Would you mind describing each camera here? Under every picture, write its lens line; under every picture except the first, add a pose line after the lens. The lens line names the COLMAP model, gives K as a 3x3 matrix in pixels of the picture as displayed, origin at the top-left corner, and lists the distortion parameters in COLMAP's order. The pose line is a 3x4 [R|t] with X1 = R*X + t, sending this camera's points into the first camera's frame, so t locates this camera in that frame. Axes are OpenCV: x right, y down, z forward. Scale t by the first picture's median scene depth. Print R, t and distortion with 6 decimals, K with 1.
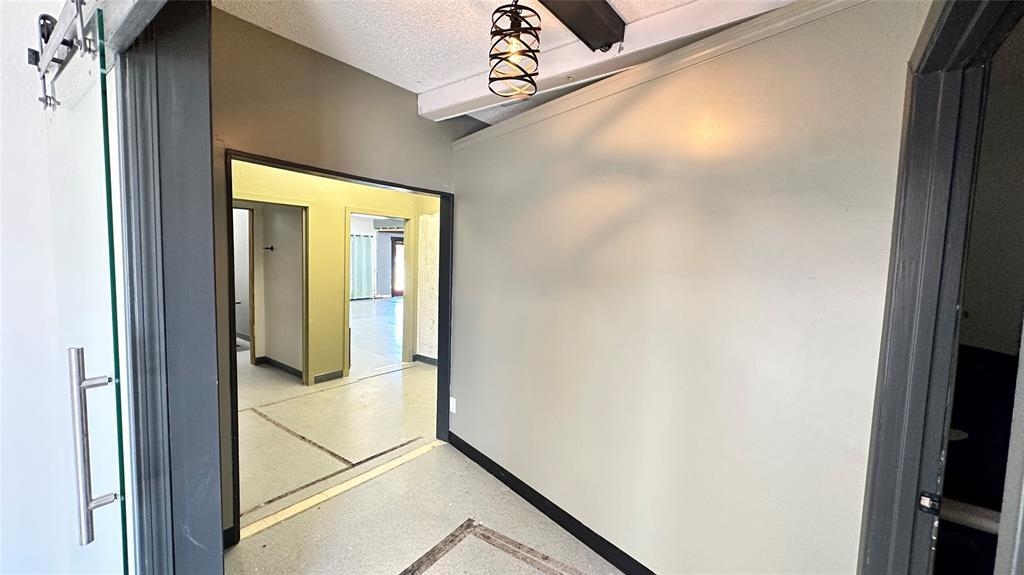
lens RADIAL K [[409.7, 0, 514.4], [0, 409.7, 289.4], [0, 0, 1]] dist [-0.002904, -0.000075]
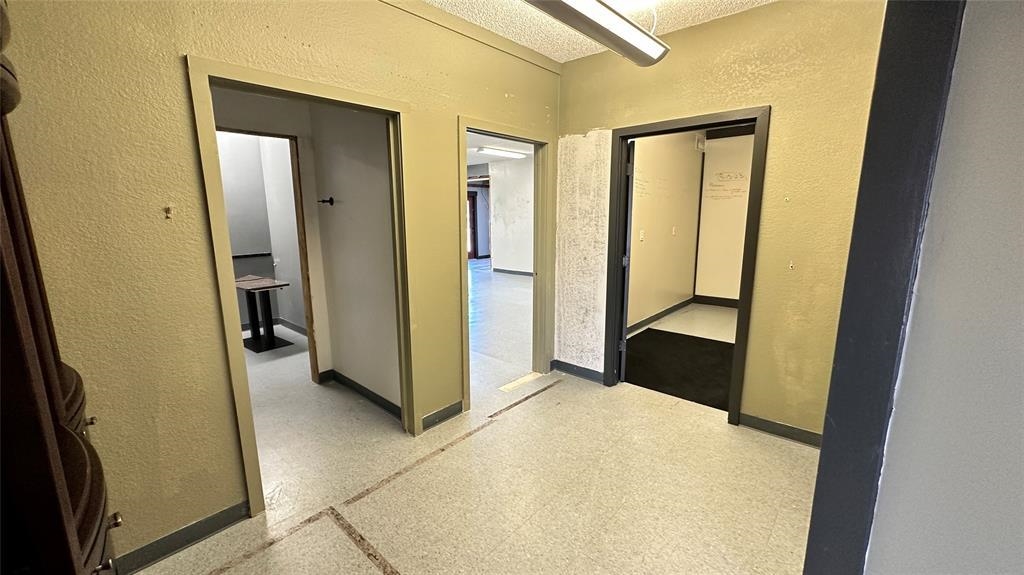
lens RADIAL K [[409.7, 0, 514.6], [0, 409.7, 290.3], [0, 0, 1]] dist [-0.002904, -0.000075]
pose [[0.996127, -0.022909, -0.084894, -0.273495], [0.031967, 0.993754, 0.106919, -0.025193], [0.081914, -0.109218, 0.990637, 0.406432]]
